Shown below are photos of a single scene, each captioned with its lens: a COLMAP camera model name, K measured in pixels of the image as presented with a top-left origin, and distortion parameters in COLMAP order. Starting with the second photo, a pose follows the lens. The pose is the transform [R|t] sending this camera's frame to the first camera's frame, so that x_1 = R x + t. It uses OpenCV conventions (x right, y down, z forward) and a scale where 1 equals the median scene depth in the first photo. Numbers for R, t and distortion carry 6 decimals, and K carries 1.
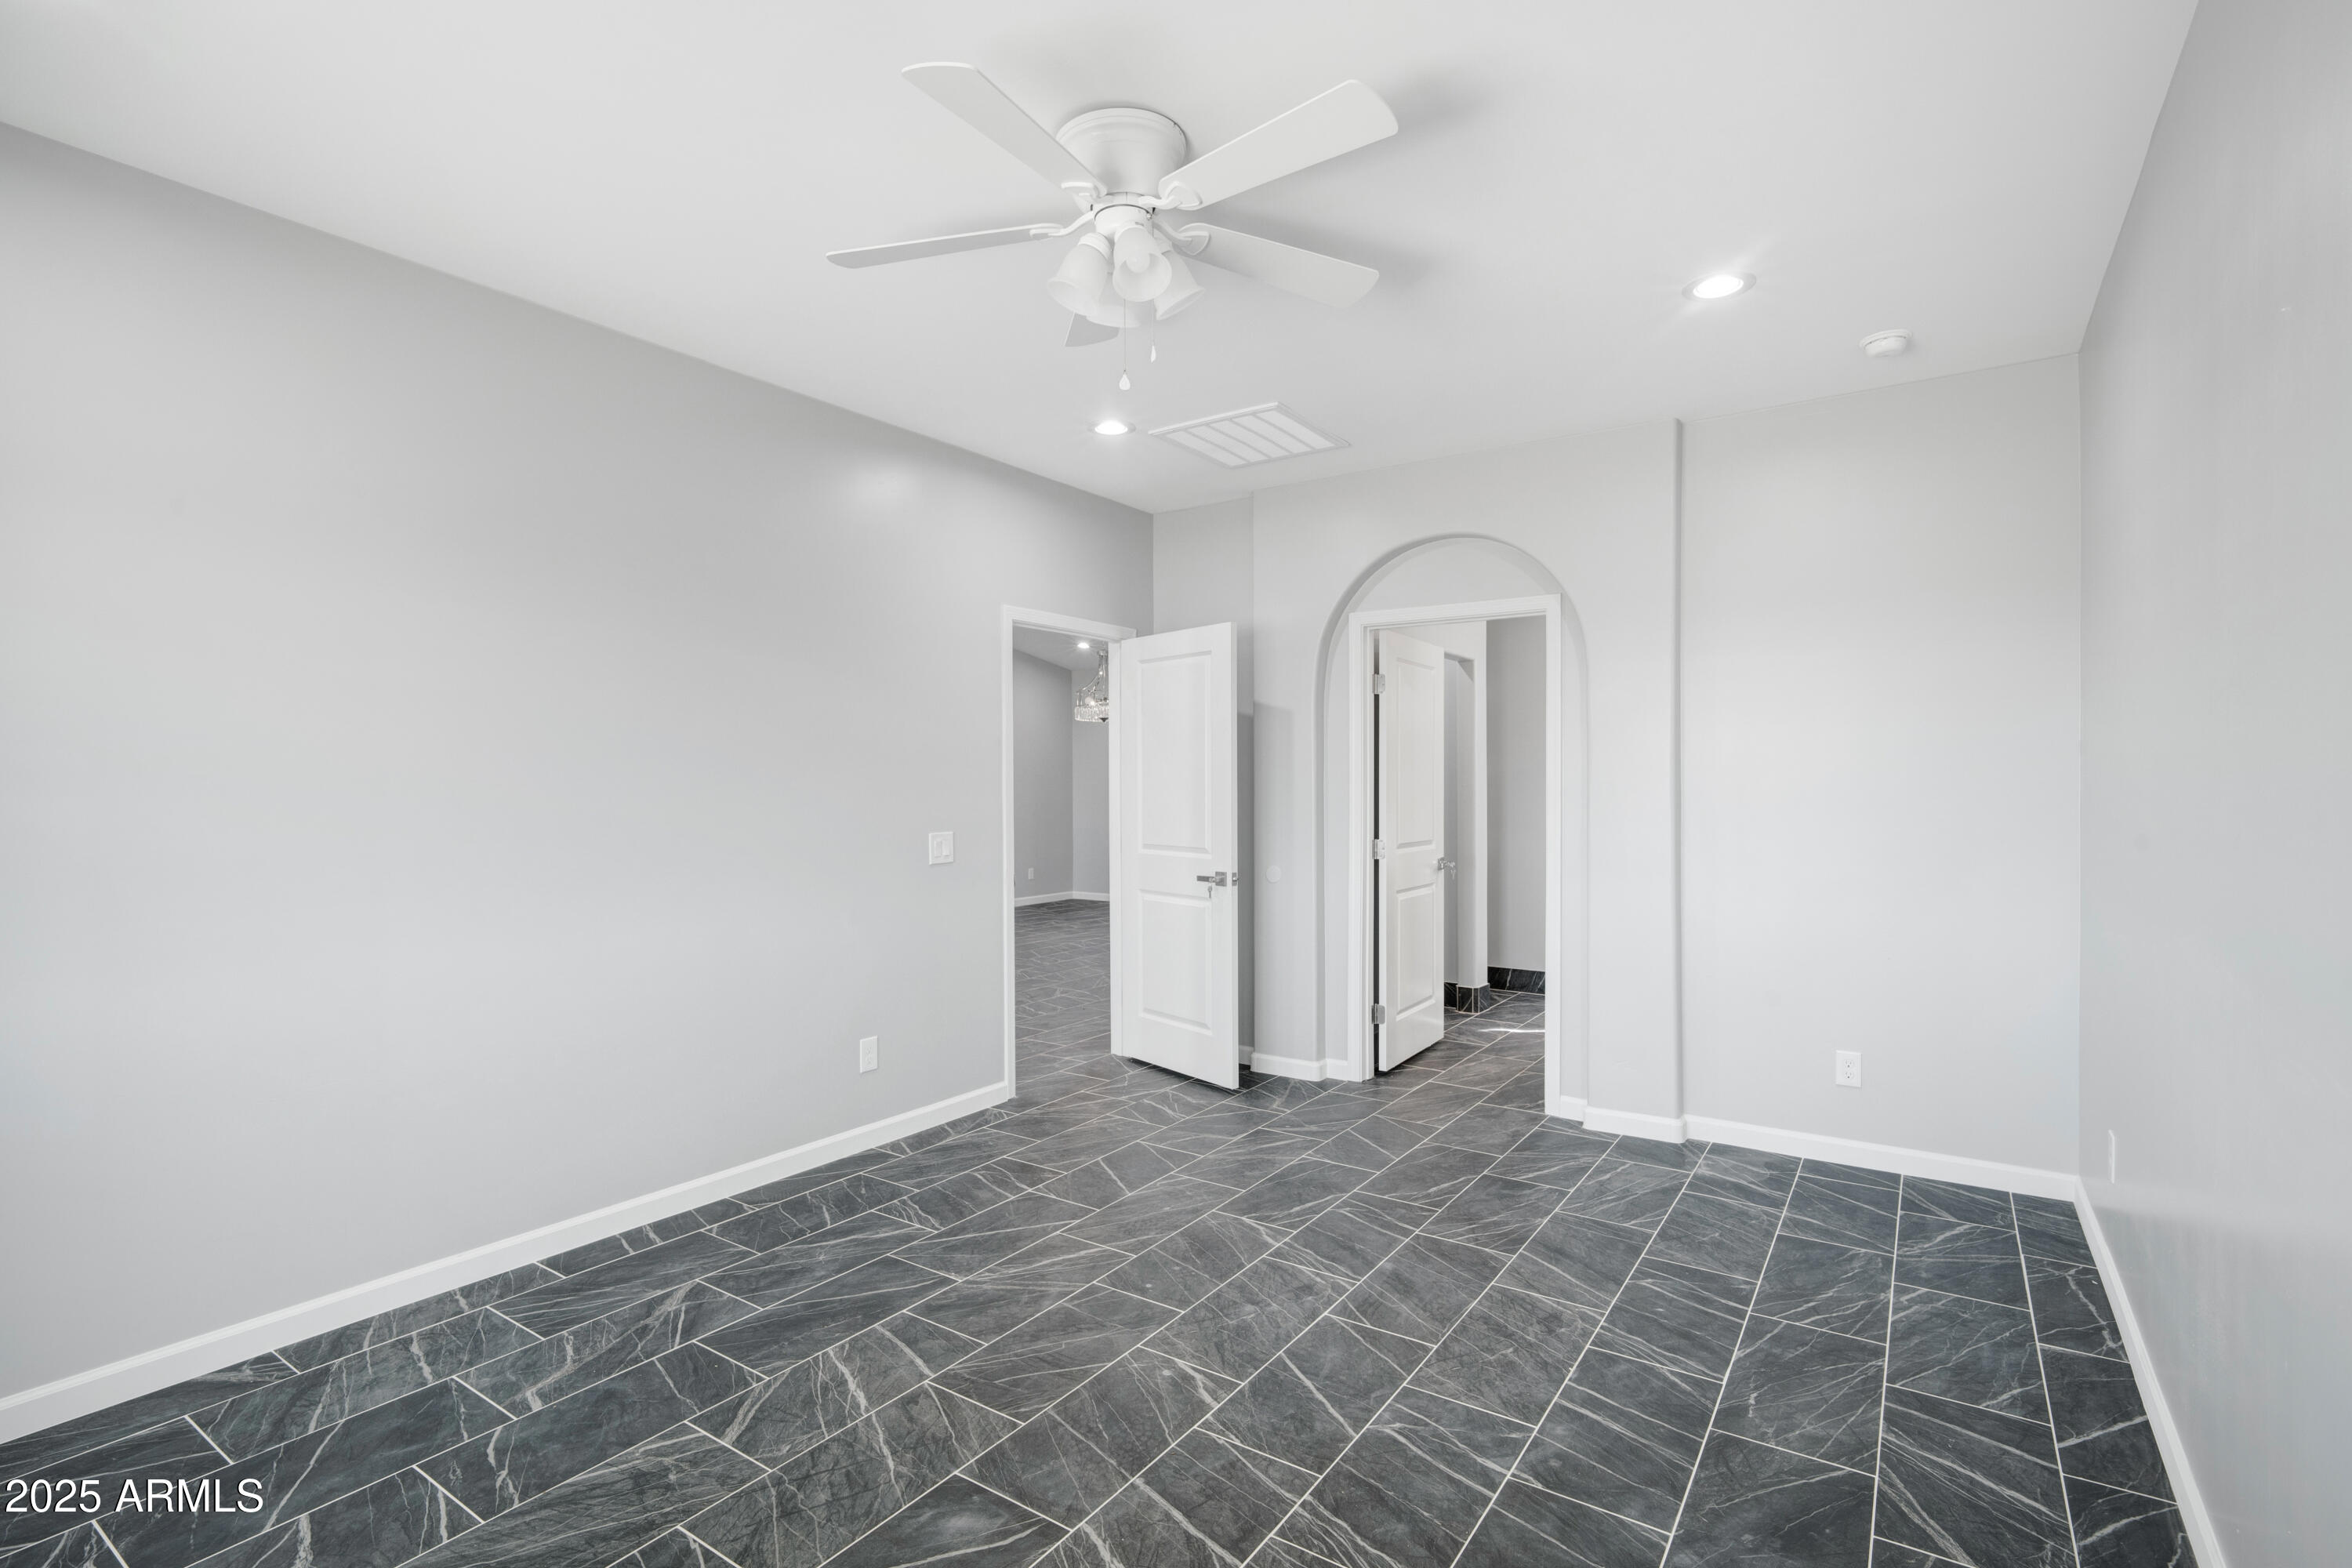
lens RADIAL K [[1100.3, 0, 1176.0], [0, 1100.3, 784.0], [0, 0, 1]] dist [-0.002421, -0.006163]
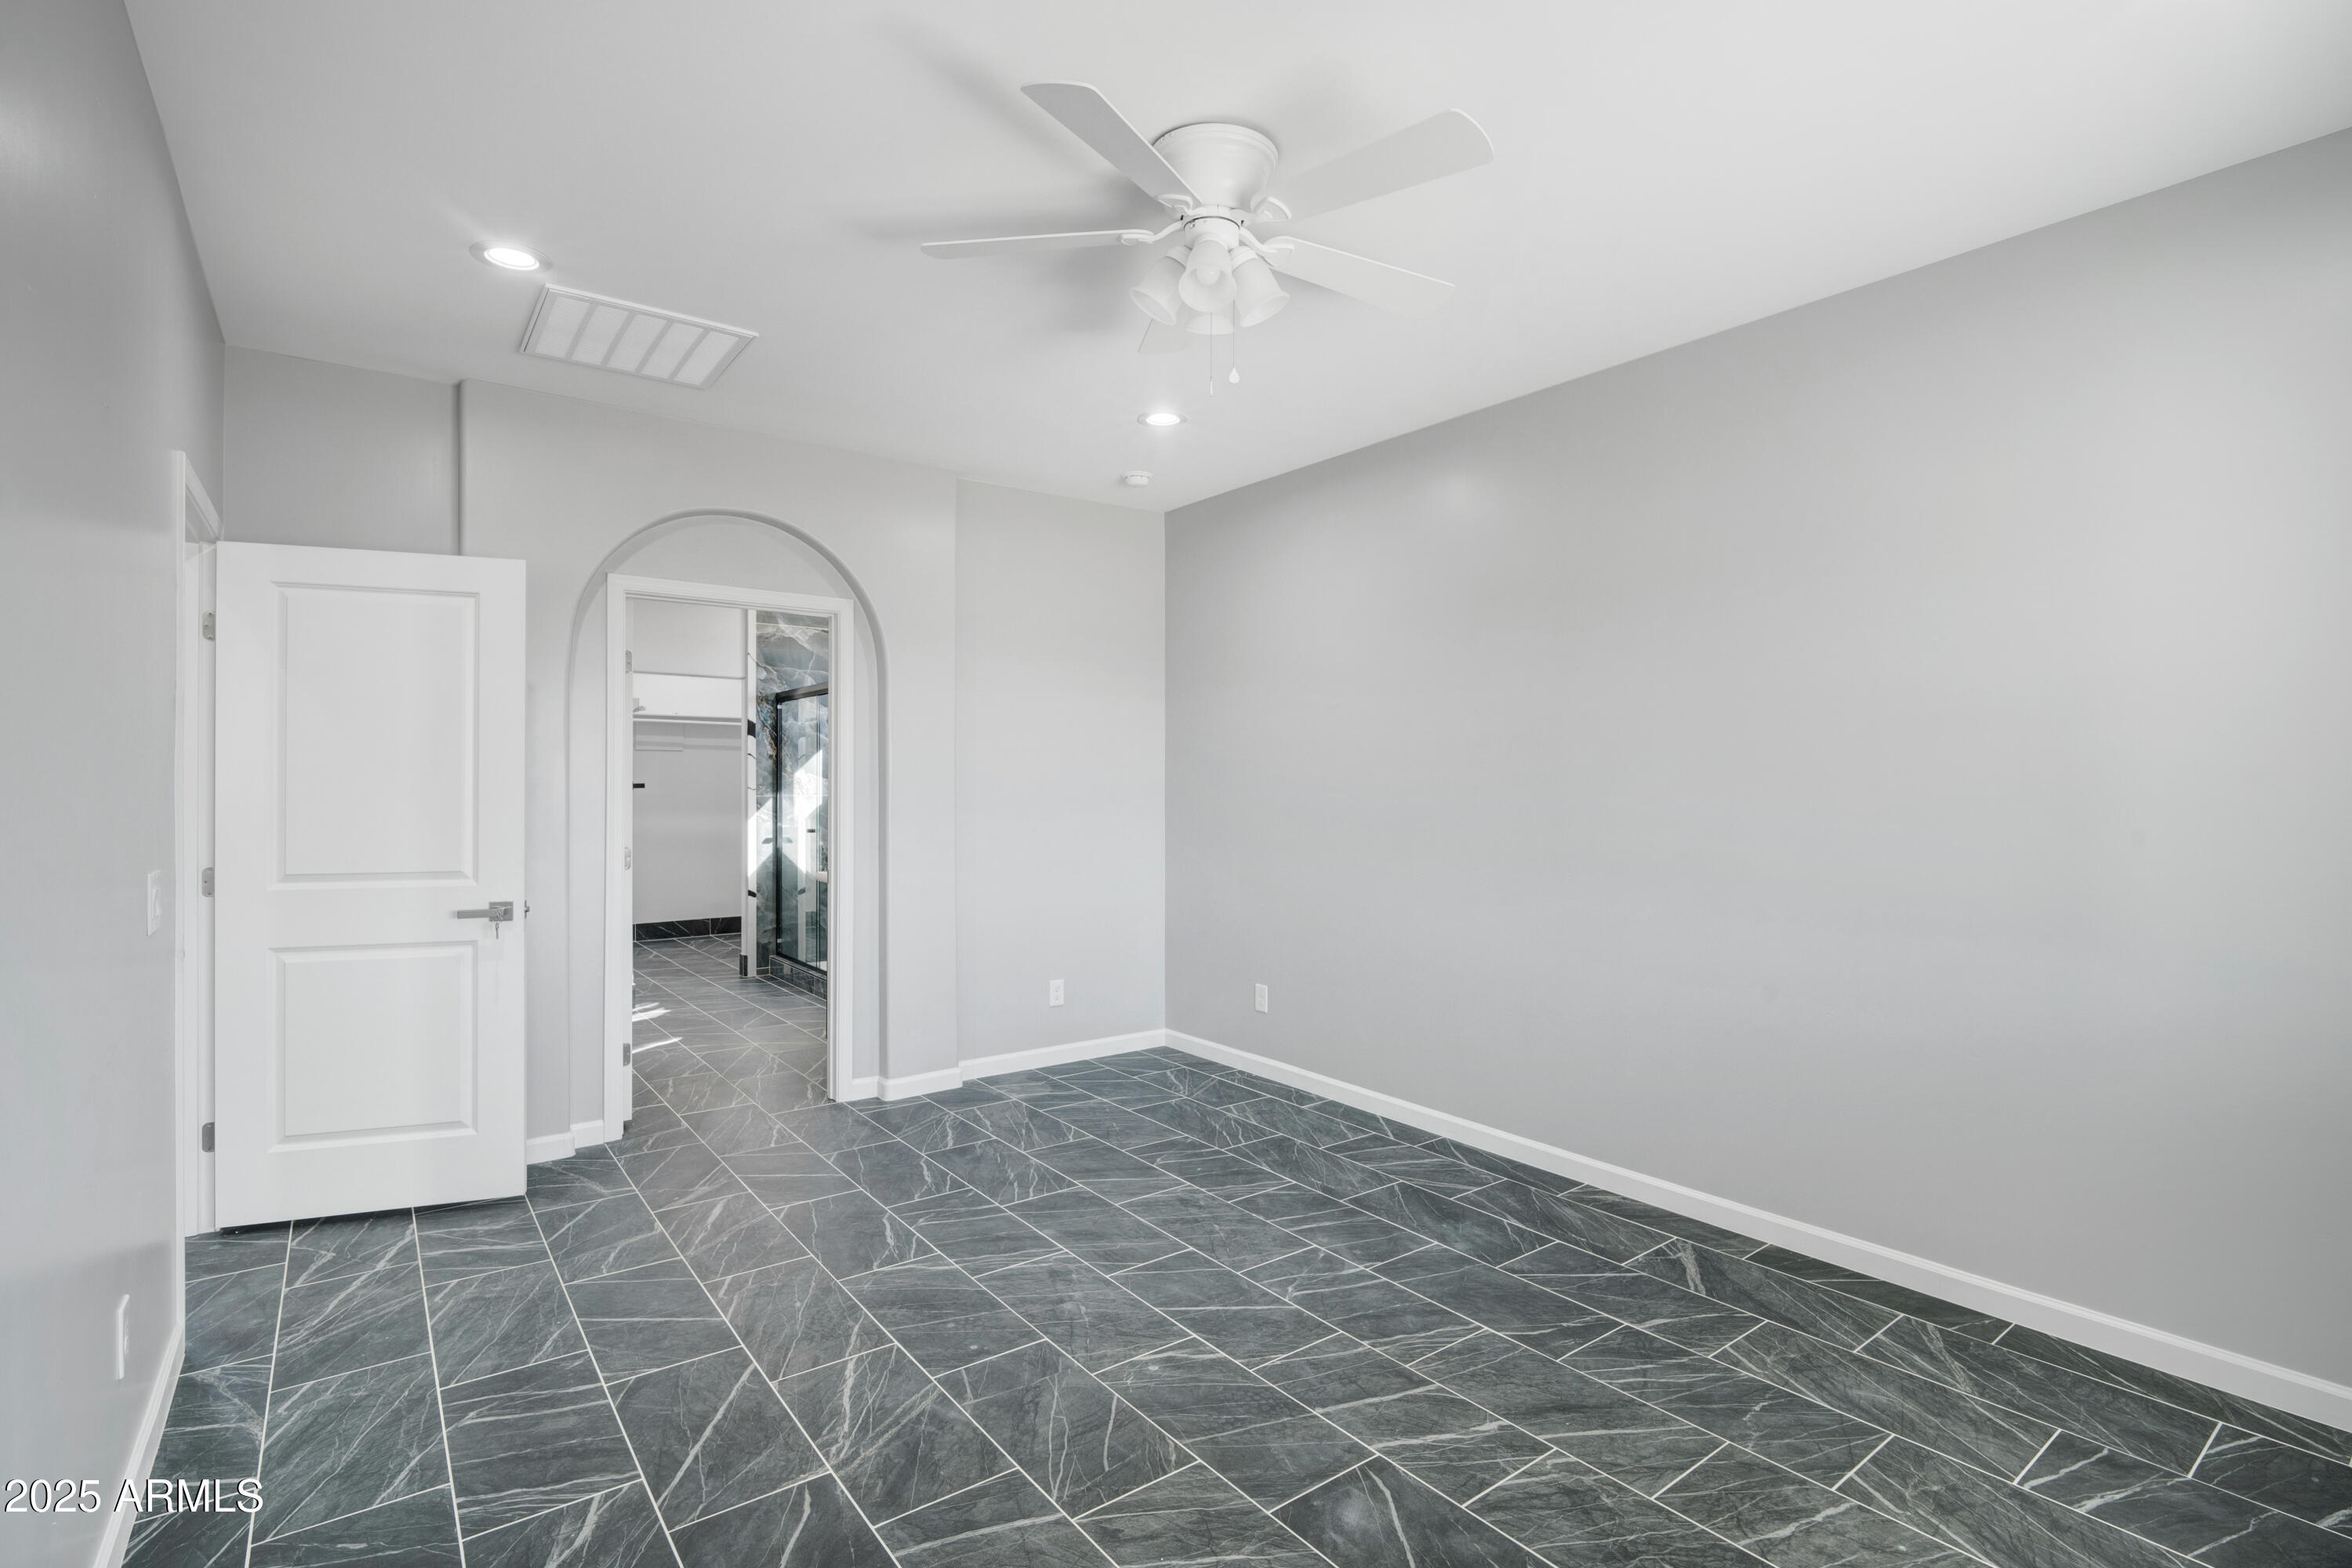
lens RADIAL K [[1100.3, 0, 1176.0], [0, 1100.3, 784.0], [0, 0, 1]] dist [-0.002421, -0.006163]
pose [[0.320741, -0.001043, 0.947166, -0.705149], [-0.000481, 0.999999, 0.001265, 0.001359], [-0.947167, -0.000861, 0.320741, 0.488937]]
